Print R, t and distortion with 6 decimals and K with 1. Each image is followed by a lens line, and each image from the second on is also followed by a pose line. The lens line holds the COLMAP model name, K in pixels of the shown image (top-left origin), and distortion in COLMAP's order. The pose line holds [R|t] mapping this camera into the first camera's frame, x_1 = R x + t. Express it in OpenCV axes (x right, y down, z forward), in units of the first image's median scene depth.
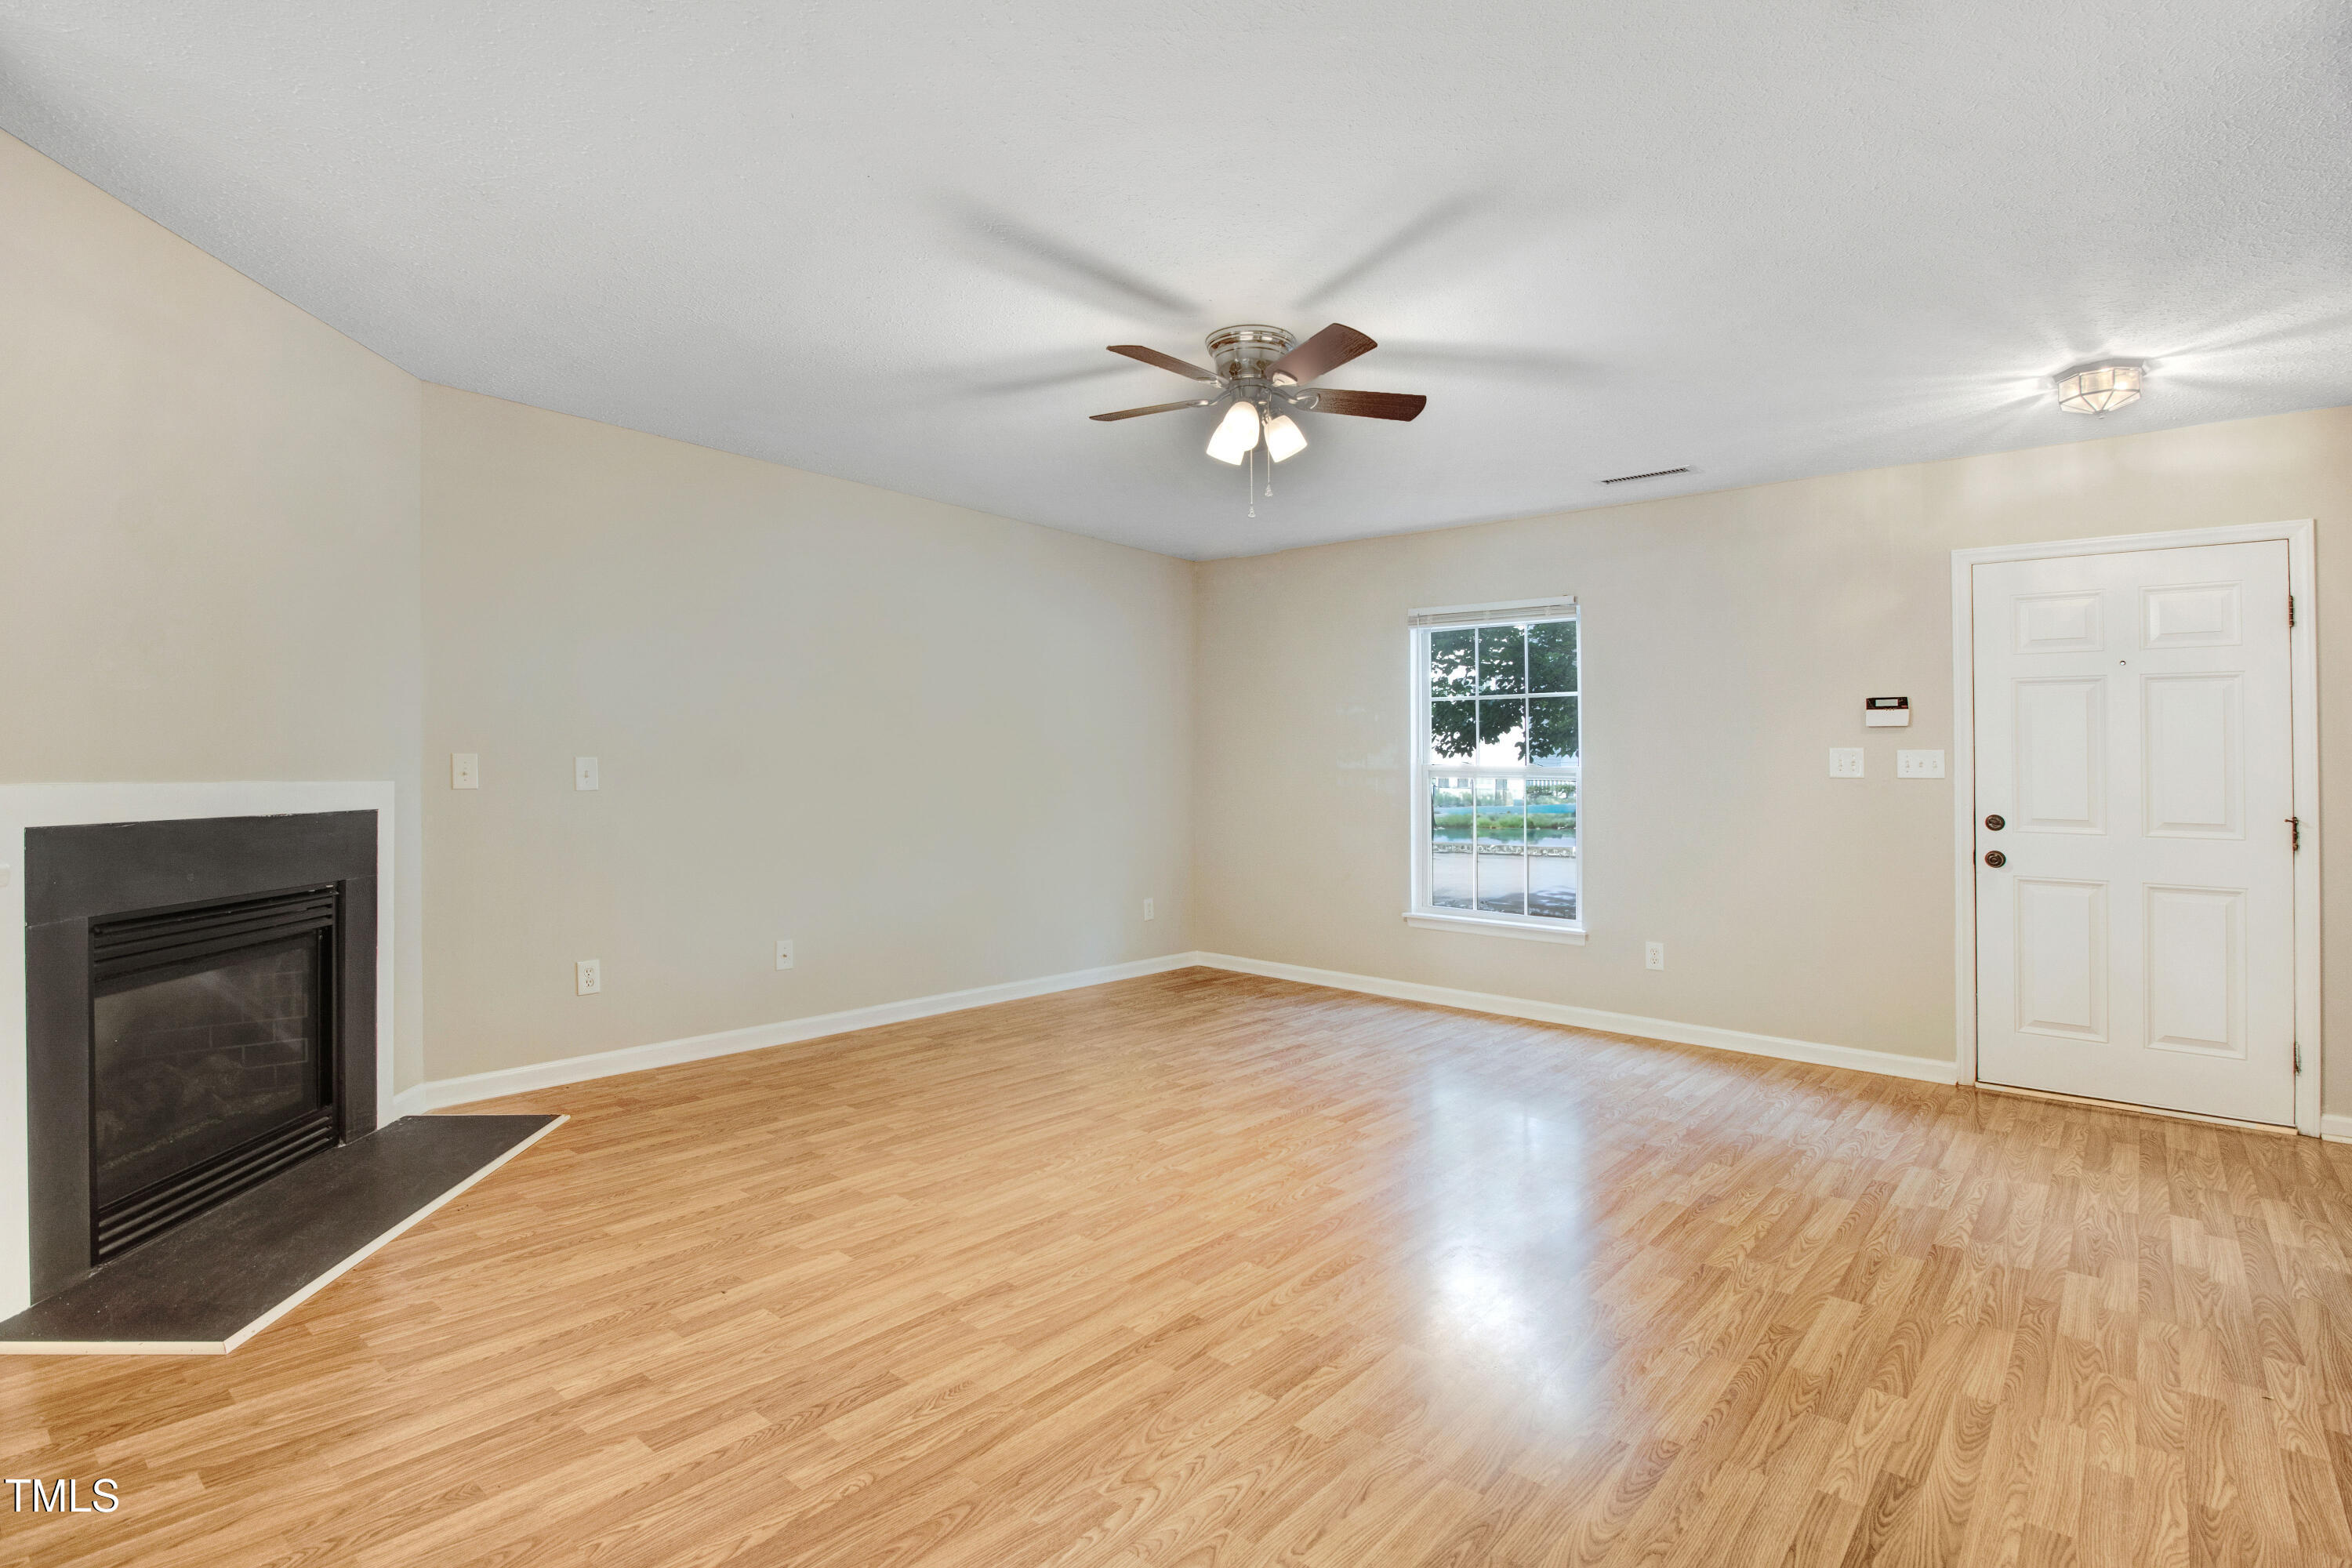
lens RADIAL K [[1137.6, 0, 1172.2], [0, 1137.6, 770.9], [0, 0, 1]] dist [-0.002496, -0.002954]
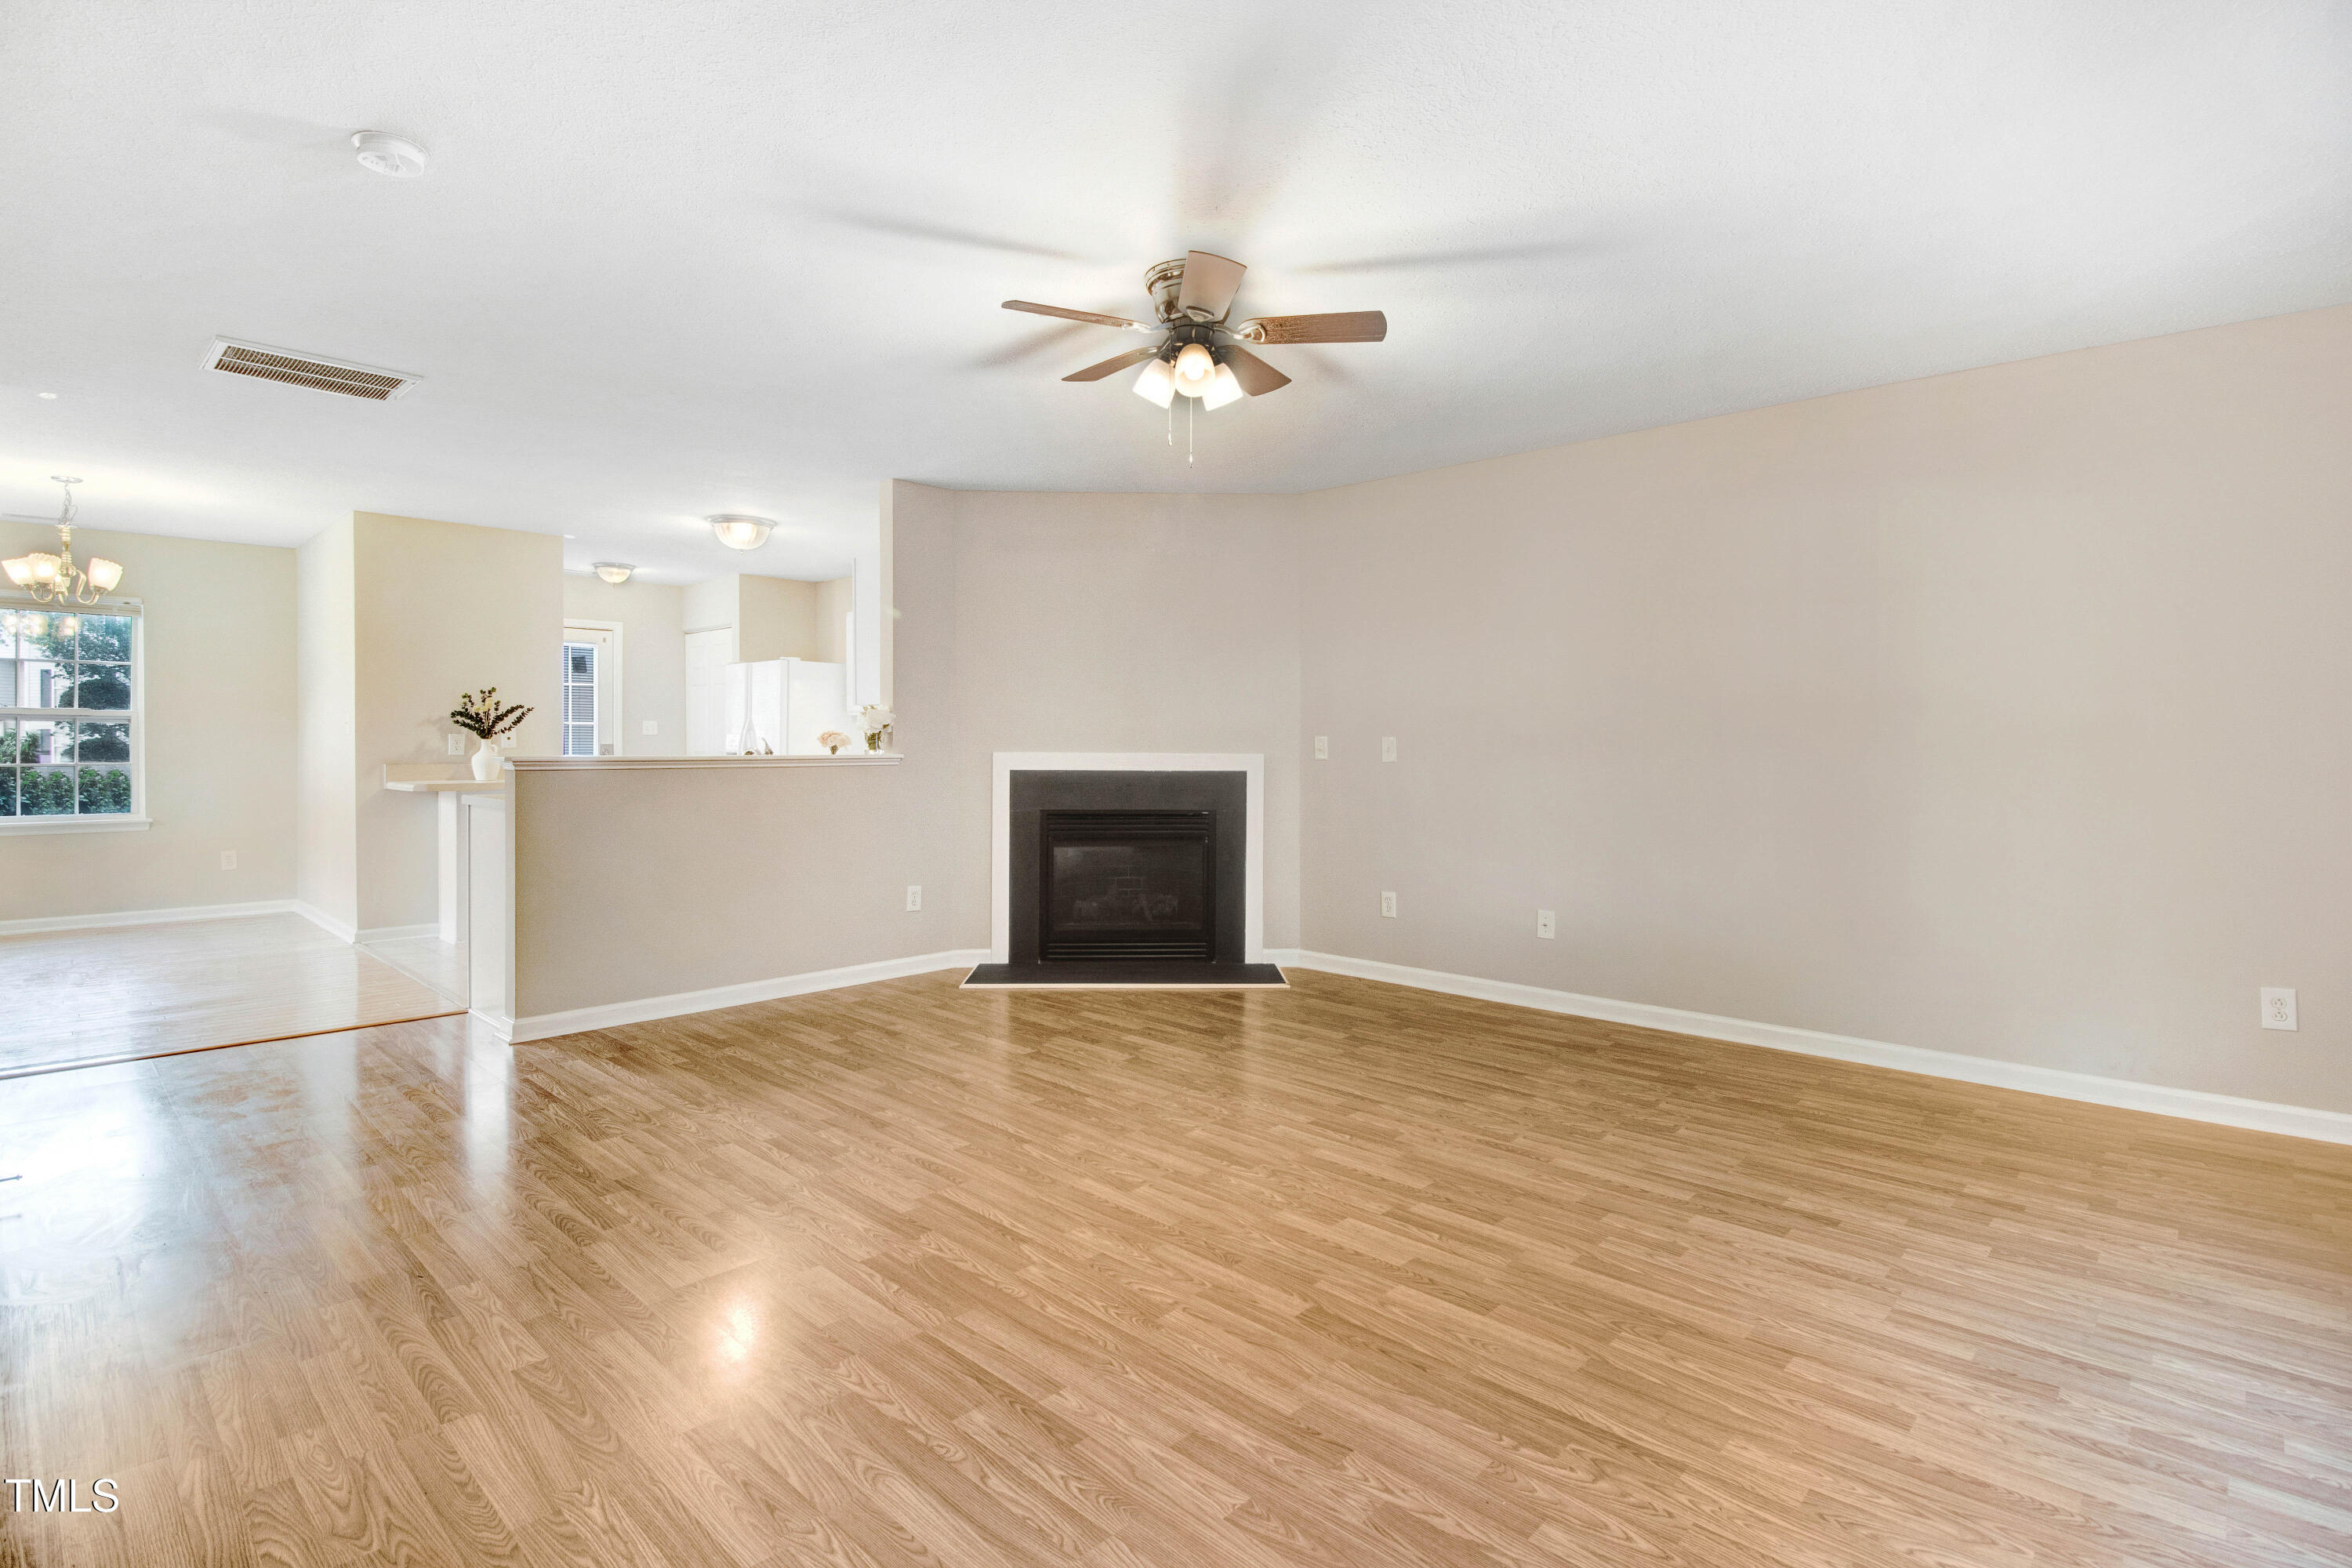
lens RADIAL K [[1137.6, 0, 1184.9], [0, 1137.6, 733.6], [0, 0, 1]] dist [-0.002496, -0.002954]
pose [[-0.047025, -0.024109, -0.998603, 1.198693], [-0.003751, 0.999706, -0.023959, 0.023862], [0.998887, 0.002619, -0.047102, 1.213170]]
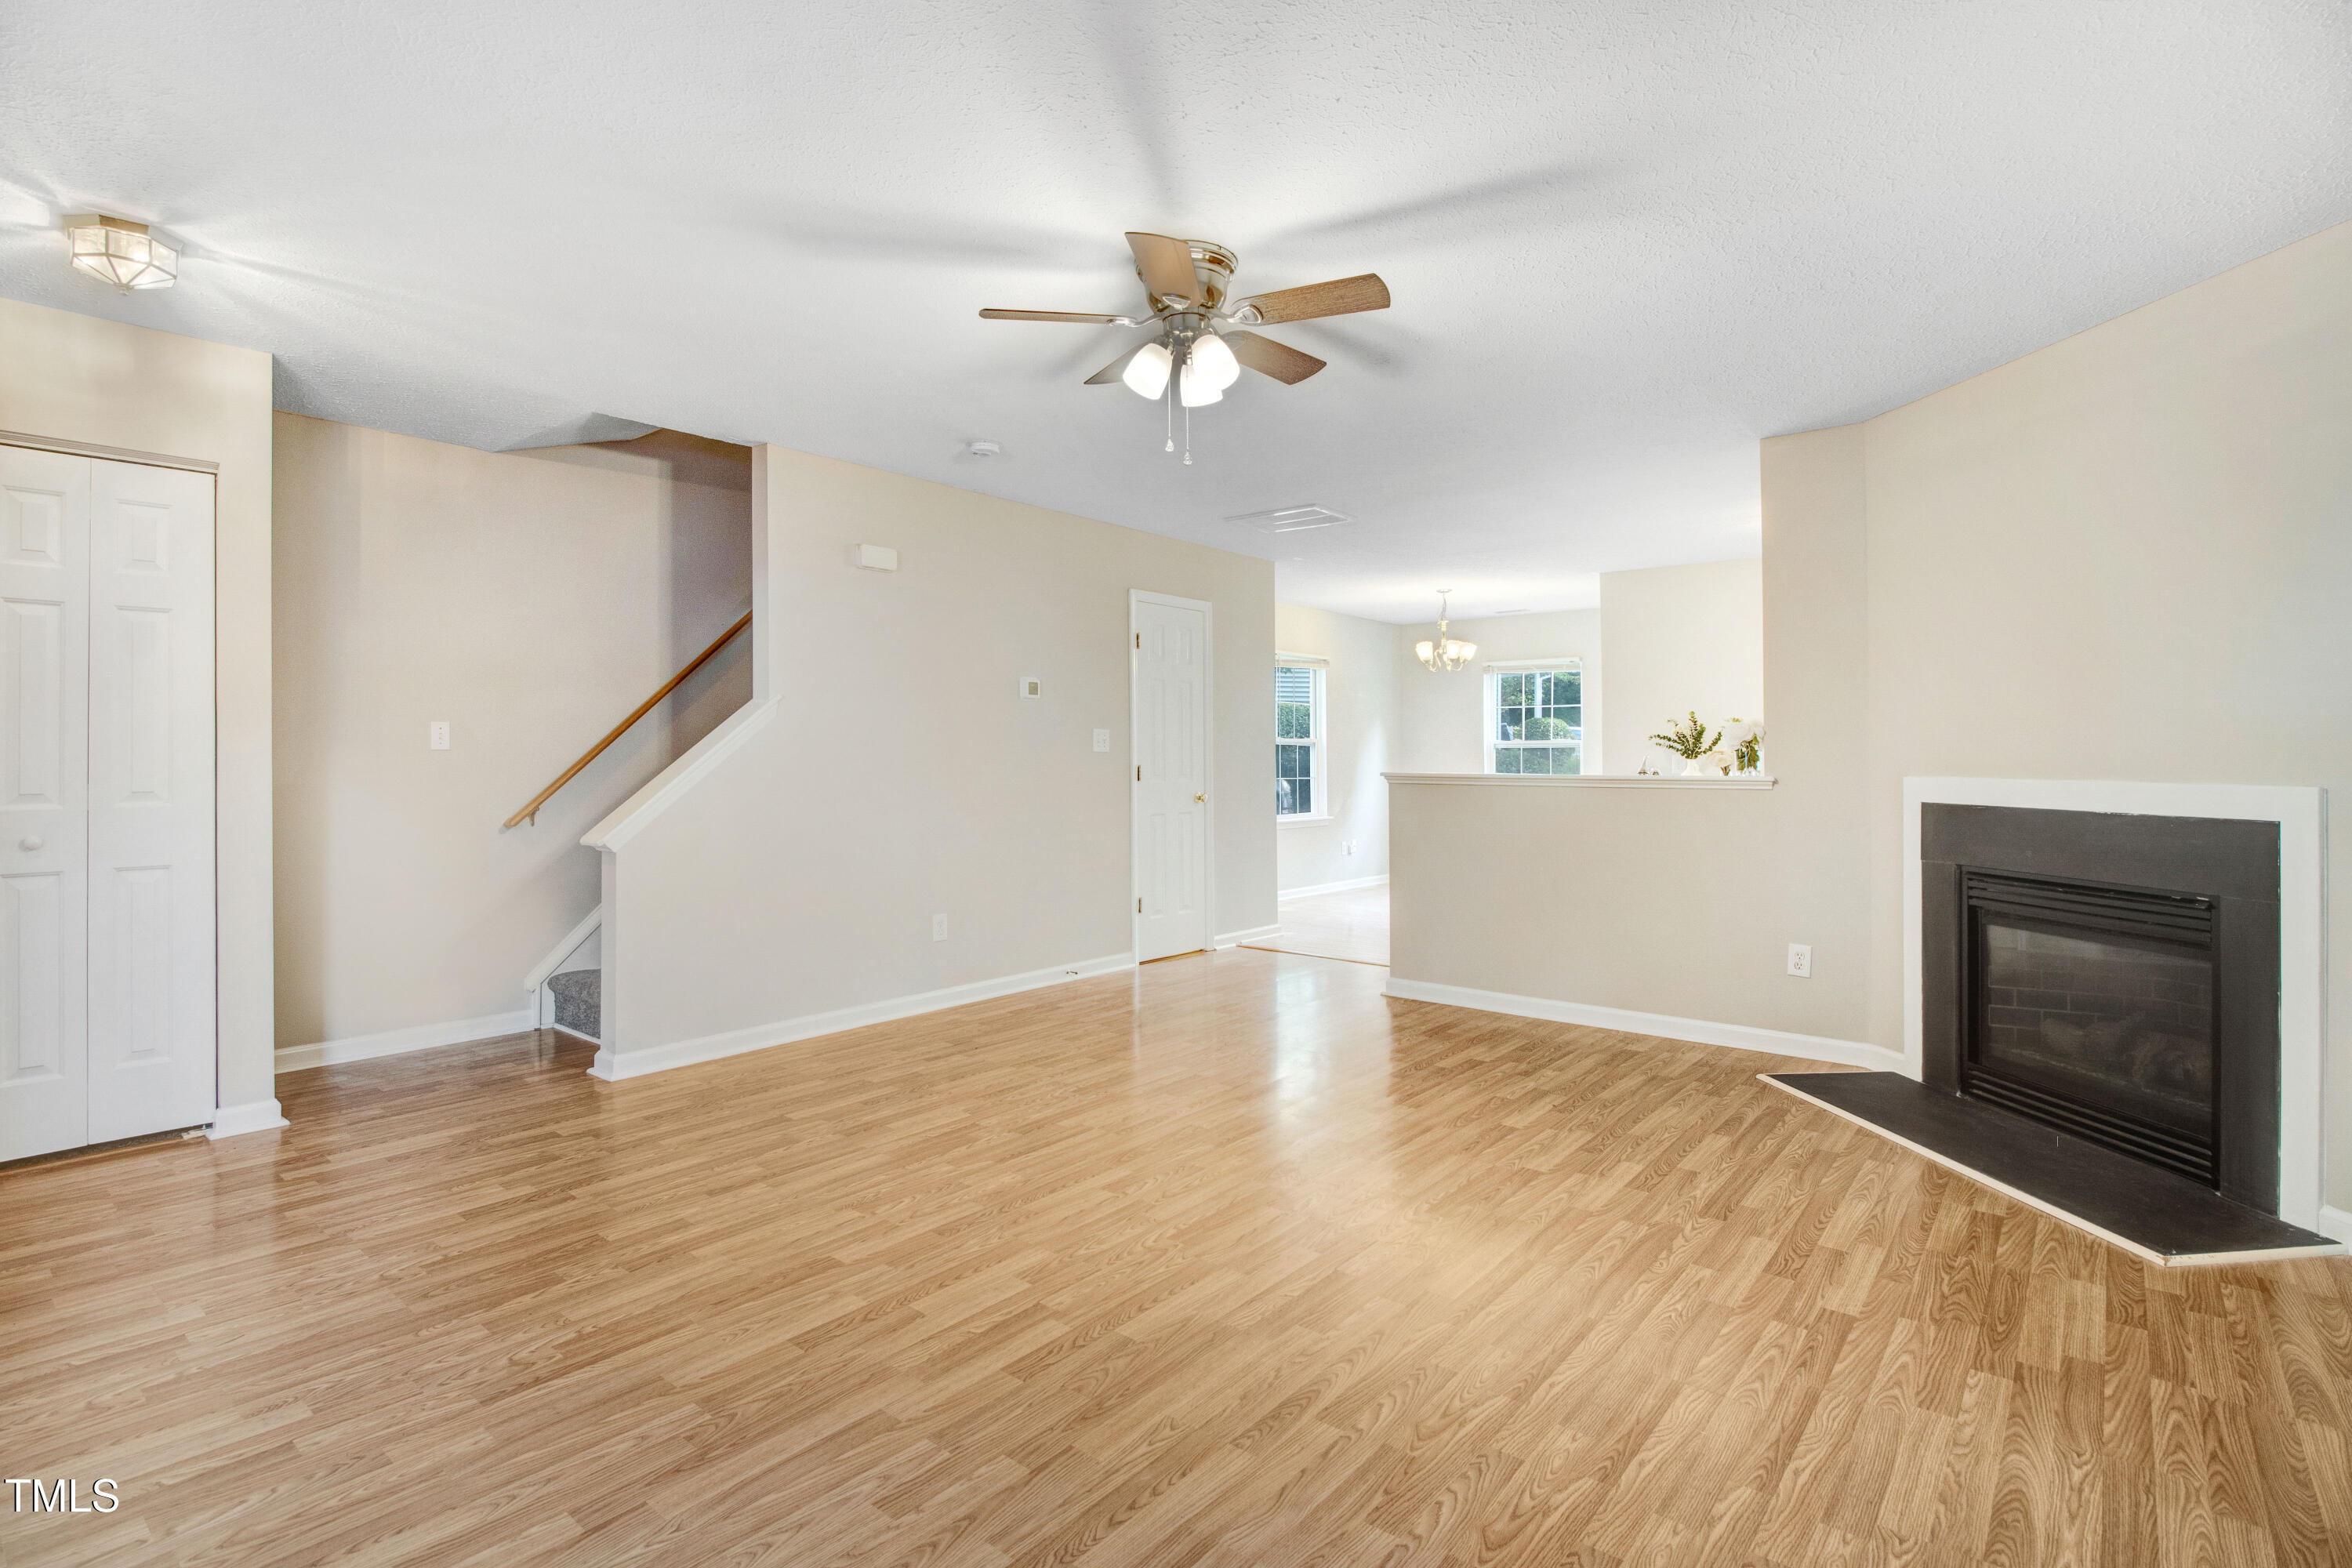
lens RADIAL K [[1137.6, 0, 1185.5], [0, 1137.6, 769.5], [0, 0, 1]] dist [-0.002496, -0.002954]
pose [[-0.999633, -0.017796, -0.020438, 0.118317], [-0.017950, 0.999812, 0.007378, 0.007512], [0.020303, 0.007742, -0.999764, 2.184546]]
